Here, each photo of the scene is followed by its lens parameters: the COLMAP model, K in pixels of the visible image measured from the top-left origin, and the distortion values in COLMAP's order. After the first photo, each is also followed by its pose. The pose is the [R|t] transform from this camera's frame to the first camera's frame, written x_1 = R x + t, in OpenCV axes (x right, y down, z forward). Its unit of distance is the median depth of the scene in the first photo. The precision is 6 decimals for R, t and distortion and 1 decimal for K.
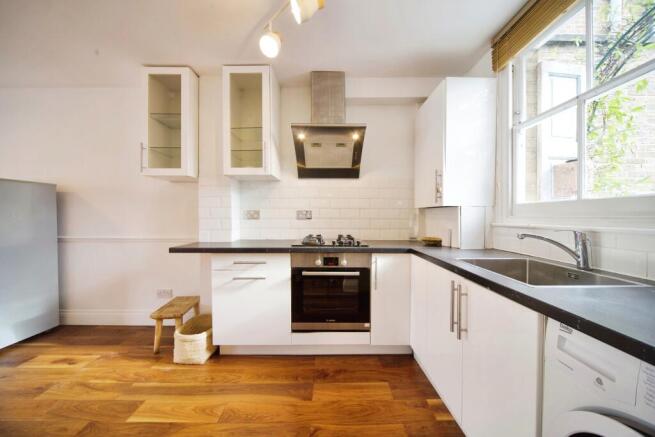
lens RADIAL K [[240.9, 0, 331.5], [0, 240.9, 216.9], [0, 0, 1]] dist [-0.009257, -0.000039]
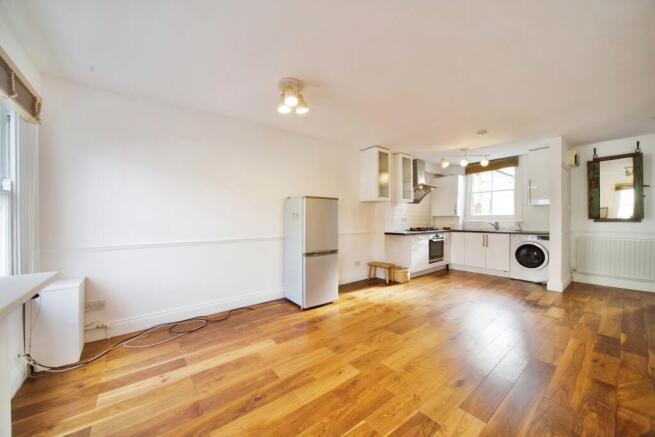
lens RADIAL K [[242.7, 0, 329.9], [0, 242.7, 222.6], [0, 0, 1]] dist [-0.008816, -0.000010]
pose [[0.782597, -0.014038, 0.622371, -2.652433], [0.013513, 0.999893, 0.005562, 0.001432], [-0.622382, 0.004057, 0.782703, -0.400892]]
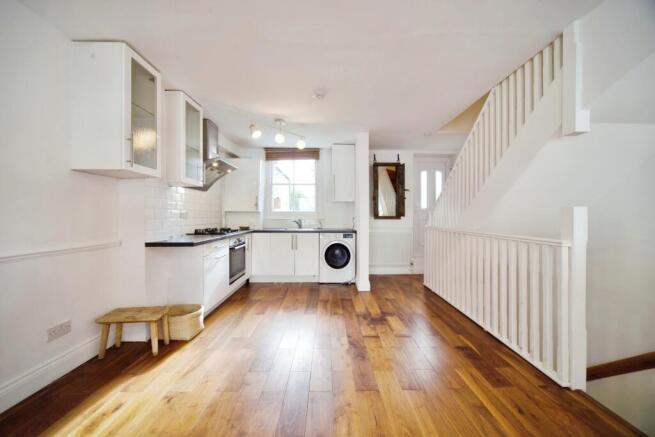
lens RADIAL K [[240.9, 0, 331.5], [0, 240.9, 216.9], [0, 0, 1]] dist [-0.009257, -0.000039]
pose [[-0.016647, -0.006731, 0.999839, -1.845391], [0.008479, 0.999940, 0.006873, -0.001892], [-0.999825, 0.008592, -0.016589, 0.311027]]
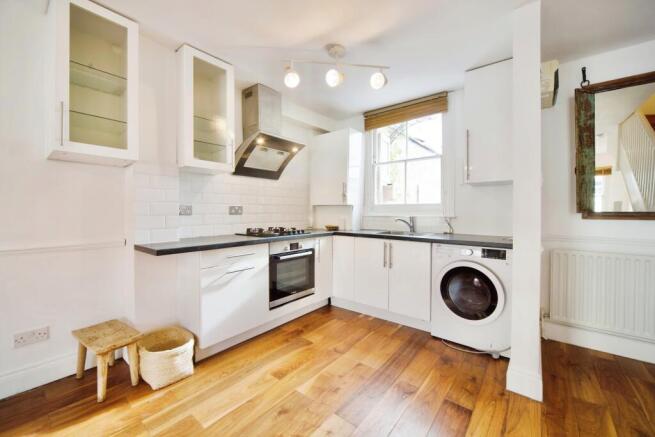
lens RADIAL K [[263.3, 0, 329.5], [0, 263.3, 213.1], [0, 0, 1]] dist [-0.009065, -0.000036]
pose [[0.629770, -0.008679, 0.776733, -0.971527], [0.008125, 0.999956, 0.004585, 0.001679], [-0.776739, 0.003423, 0.629813, -0.034505]]
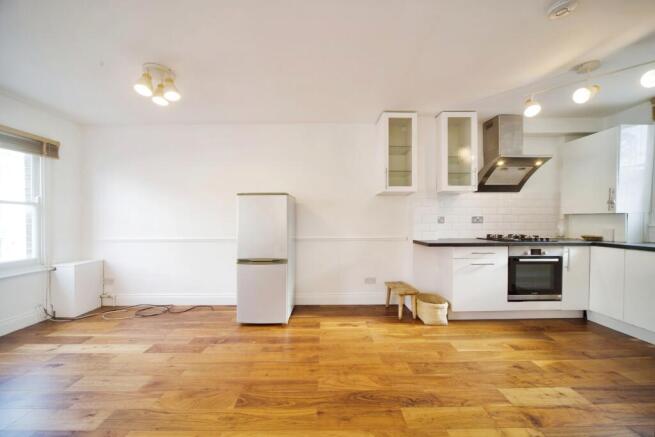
lens RADIAL K [[239.1, 0, 325.9], [0, 239.1, 223.2], [0, 0, 1]] dist [-0.008961, 0.000112]
pose [[0.999981, -0.005735, 0.002164, -1.250130], [0.005720, 0.999960, 0.006816, -0.003638], [-0.002203, -0.006803, 0.999974, -0.409148]]
